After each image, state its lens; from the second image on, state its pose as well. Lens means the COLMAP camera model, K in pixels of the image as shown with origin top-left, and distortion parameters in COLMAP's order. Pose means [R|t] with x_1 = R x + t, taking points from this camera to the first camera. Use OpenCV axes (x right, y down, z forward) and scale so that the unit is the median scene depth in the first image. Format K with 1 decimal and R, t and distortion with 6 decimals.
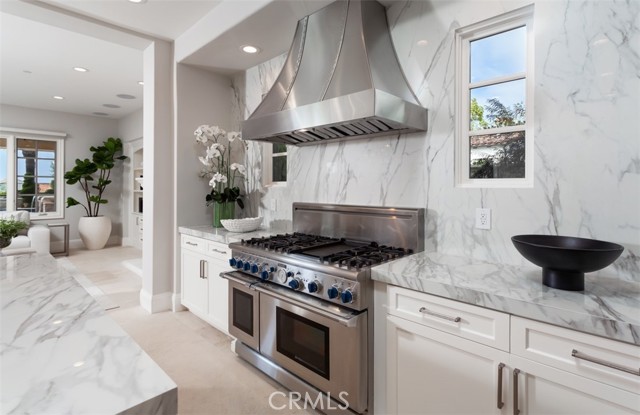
lens RADIAL K [[315.8, 0, 322.9], [0, 315.8, 189.5], [0, 0, 1]] dist [-0.005529, 0.000137]
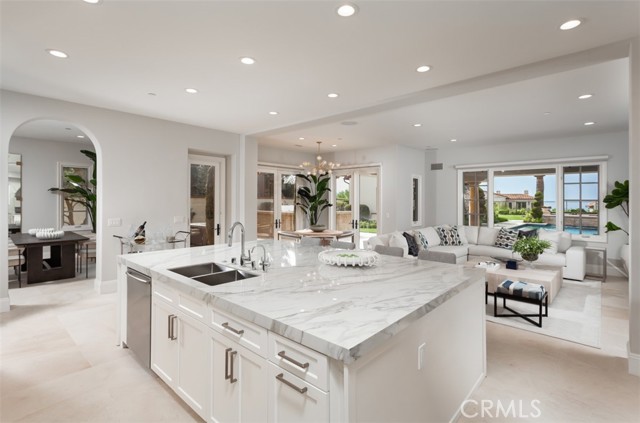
lens RADIAL K [[315.5, 0, 316.9], [0, 315.5, 197.5], [0, 0, 1]] dist [0.002971, 0.000006]
pose [[0.023658, -0.013364, -0.999631, 0.304670], [-0.014511, 0.999801, -0.013710, -0.050047], [0.999615, 0.014830, 0.023460, 0.167292]]
